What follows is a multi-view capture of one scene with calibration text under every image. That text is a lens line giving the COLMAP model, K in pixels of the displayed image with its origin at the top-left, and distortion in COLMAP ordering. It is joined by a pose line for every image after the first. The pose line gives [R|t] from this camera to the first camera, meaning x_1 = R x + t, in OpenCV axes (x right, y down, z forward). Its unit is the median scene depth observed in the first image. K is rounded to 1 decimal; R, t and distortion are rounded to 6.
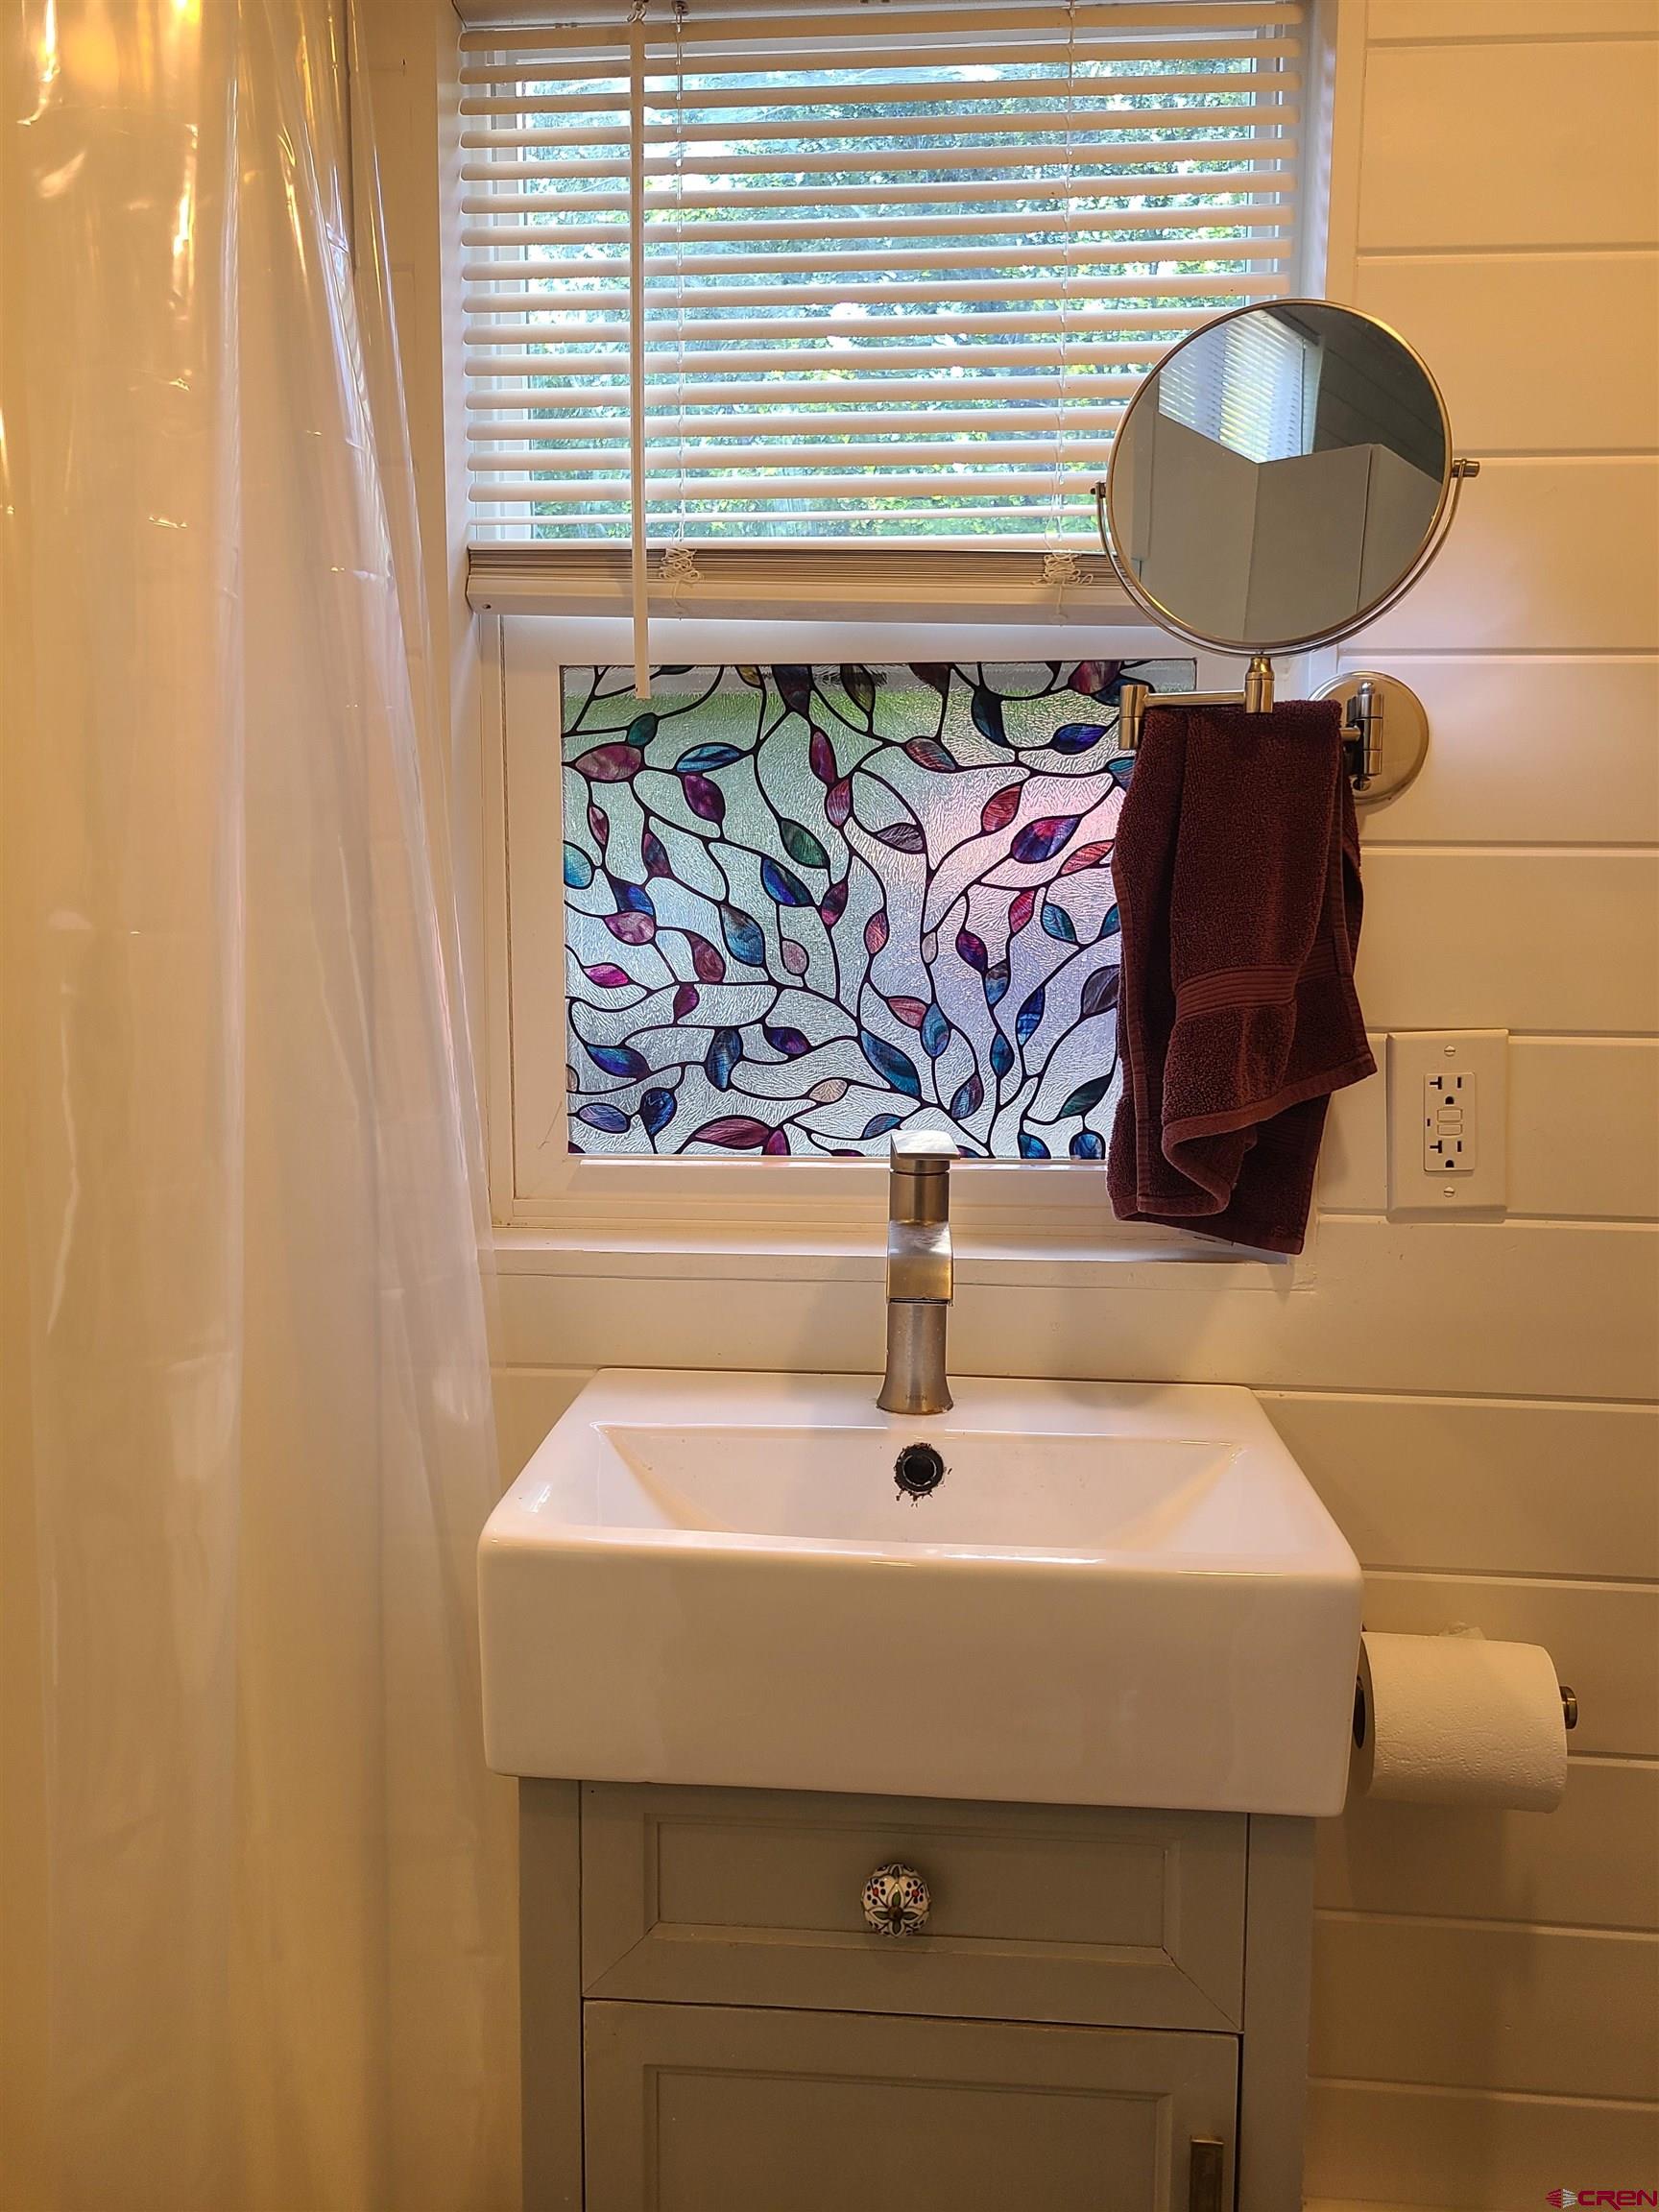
lens RADIAL K [[1656.9, 0, 829.5], [0, 1656.9, 1106.0], [0, 0, 1]] dist [0.048268, -0.005162]
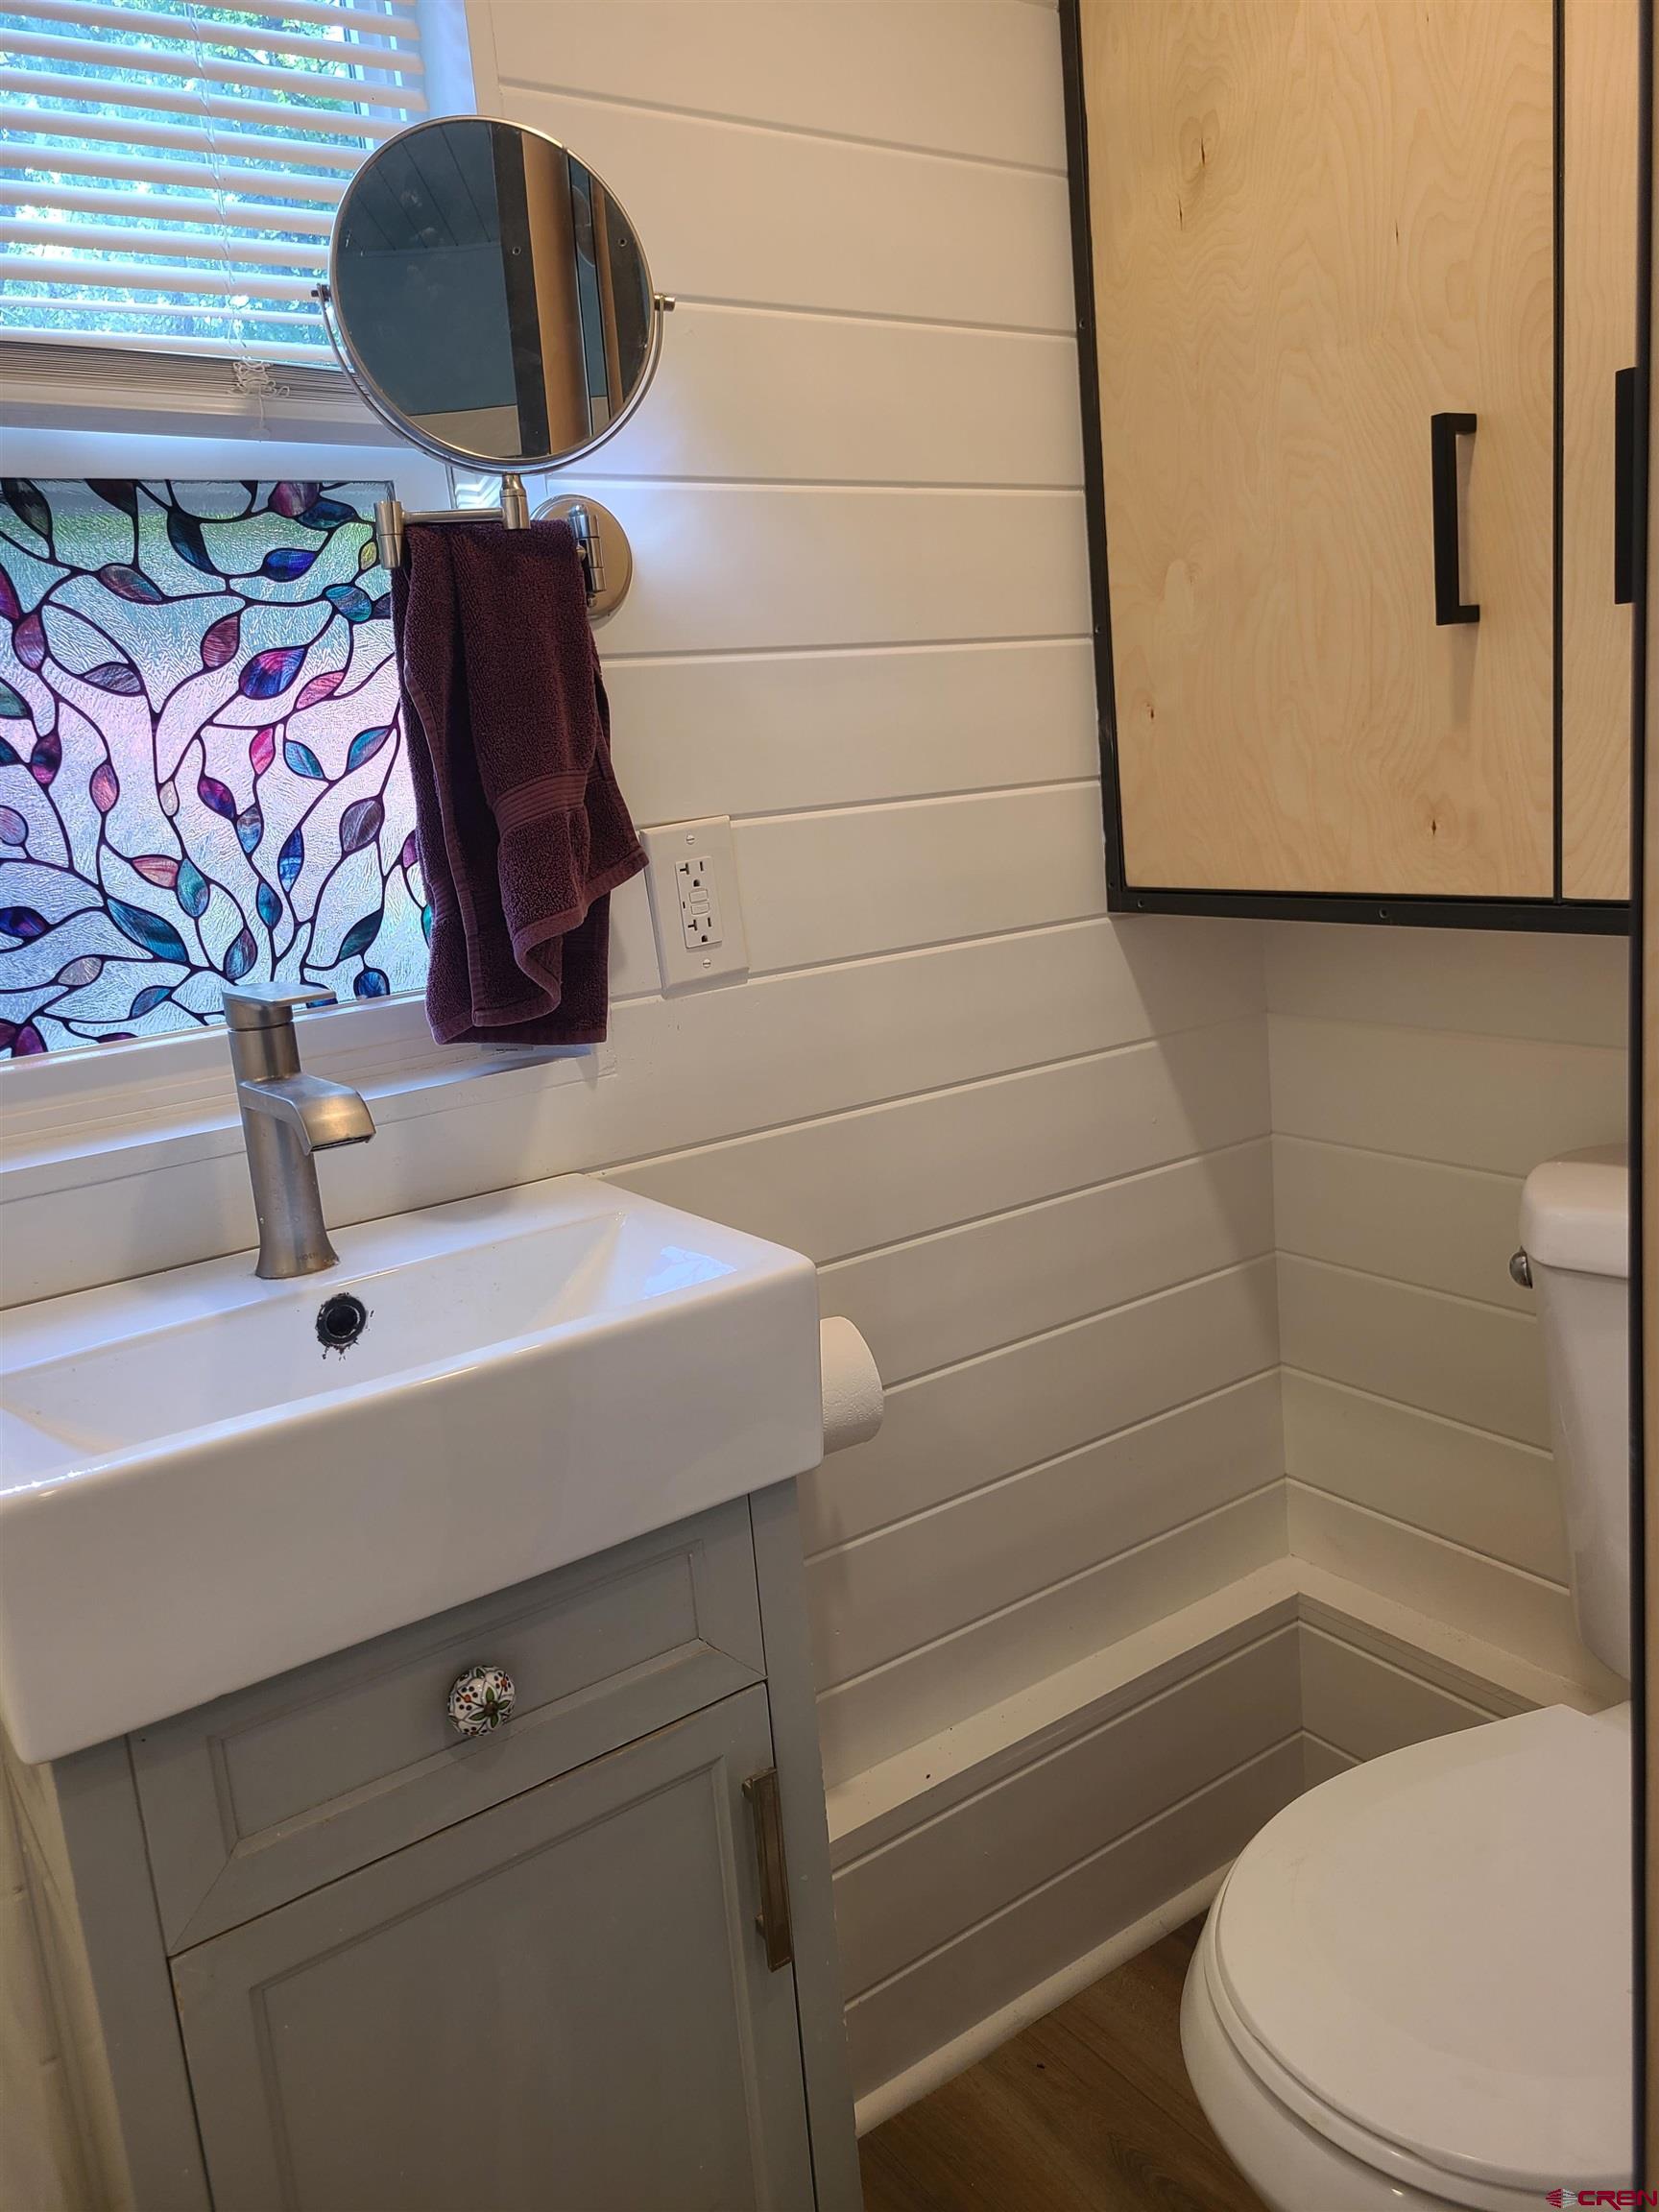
lens RADIAL K [[1656.9, 0, 829.5], [0, 1656.9, 1106.0], [0, 0, 1]] dist [0.048268, -0.005162]
pose [[0.774320, -0.209519, 0.597102, -0.249142], [0.170733, 0.977774, 0.121688, 0.021521], [-0.609327, 0.007720, 0.792881, 0.039415]]
